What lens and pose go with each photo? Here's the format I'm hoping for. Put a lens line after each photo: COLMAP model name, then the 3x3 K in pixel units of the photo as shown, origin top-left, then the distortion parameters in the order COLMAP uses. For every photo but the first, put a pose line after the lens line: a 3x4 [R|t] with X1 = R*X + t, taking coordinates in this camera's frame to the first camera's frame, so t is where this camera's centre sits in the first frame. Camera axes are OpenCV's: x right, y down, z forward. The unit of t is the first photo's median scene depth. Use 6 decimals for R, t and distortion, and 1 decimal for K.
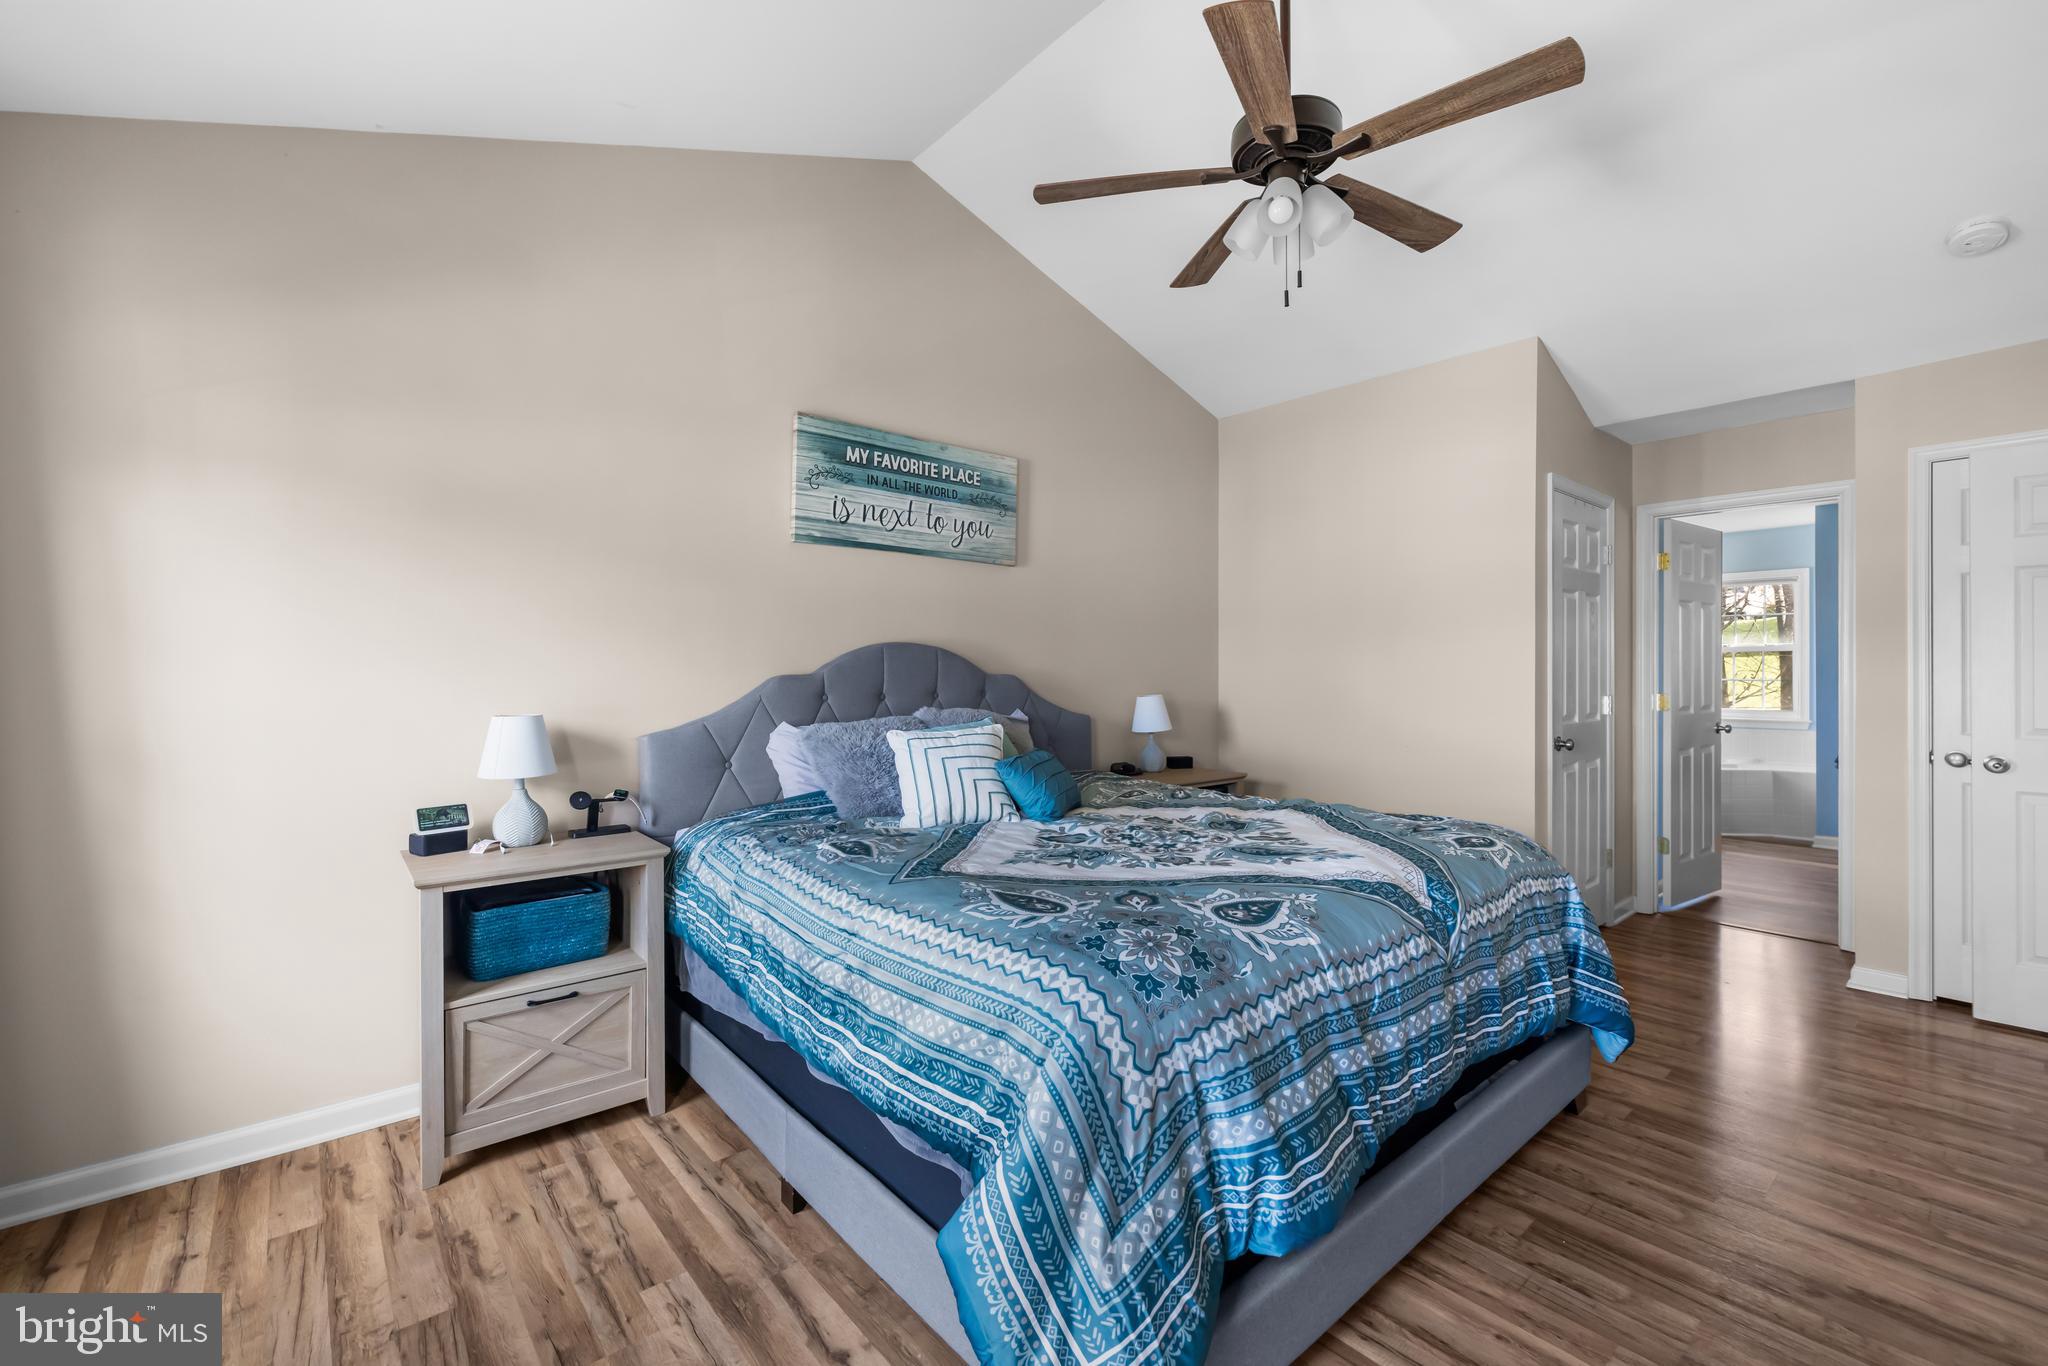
lens RADIAL K [[869.6, 0, 1014.9], [0, 869.6, 702.6], [0, 0, 1]] dist [0.002449, 0.000069]
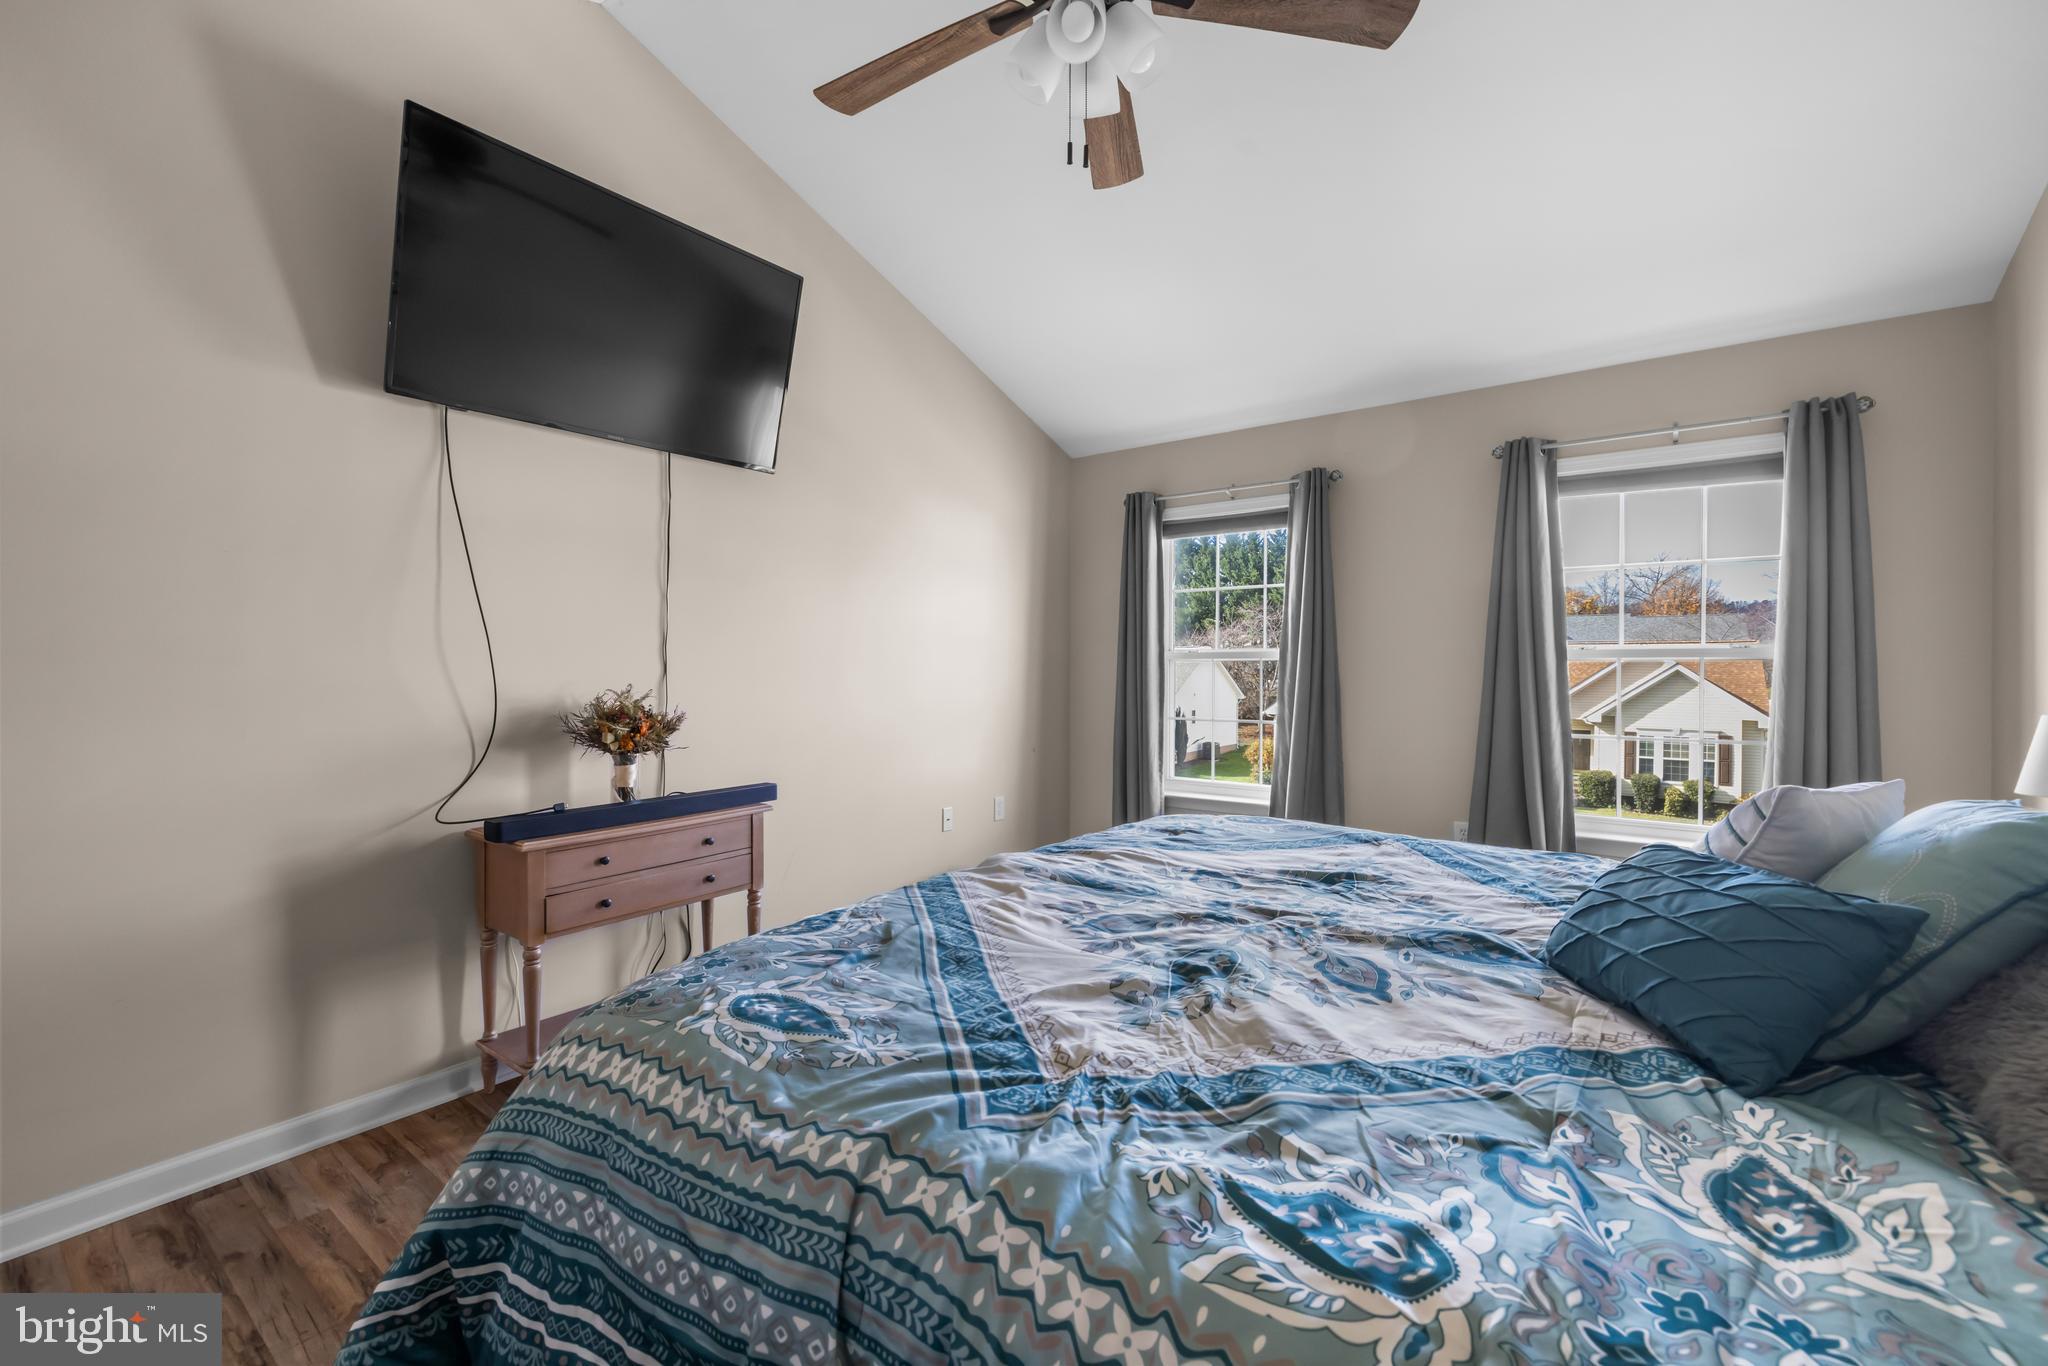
lens RADIAL K [[860.7, 0, 1022.5], [0, 860.7, 674.4], [0, 0, 1]] dist [0.002582, -0.000133]
pose [[-0.978628, 0.015047, -0.205086, -0.028182], [0.008054, 0.999359, 0.034891, -0.042590], [0.205479, 0.032493, -0.978122, 1.511996]]
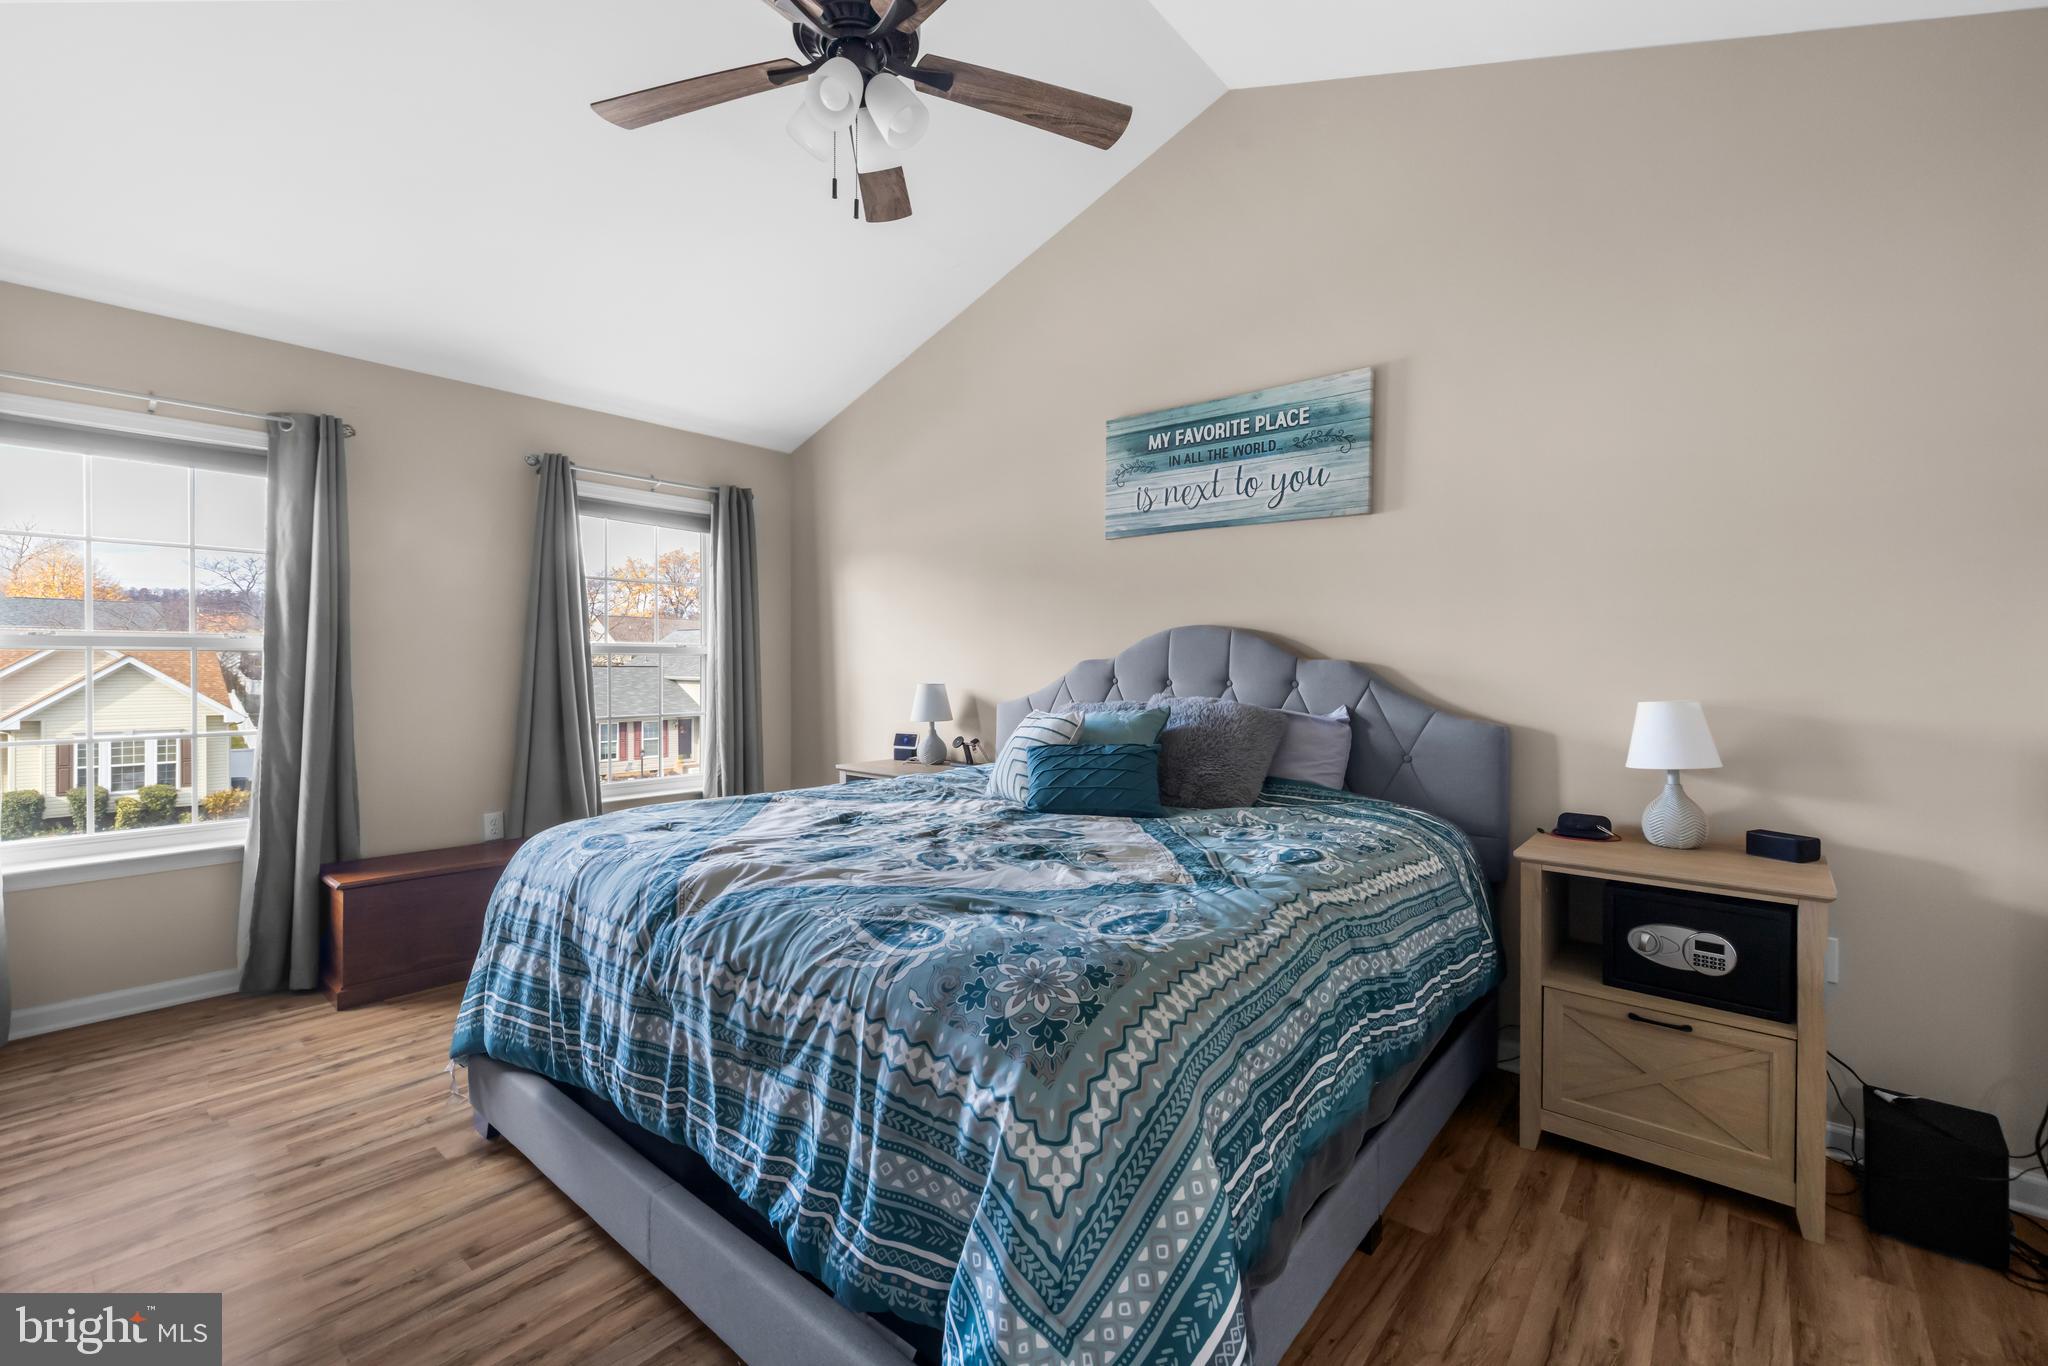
lens RADIAL K [[870.2, 0, 1003.3], [0, 870.2, 682.1], [0, 0, 1]] dist [0.007240, -0.000270]
pose [[0.149020, 0.033258, -0.988275, 0.774217], [-0.031326, 0.999091, 0.028898, -0.028870], [0.988338, 0.026652, 0.149927, 0.660133]]
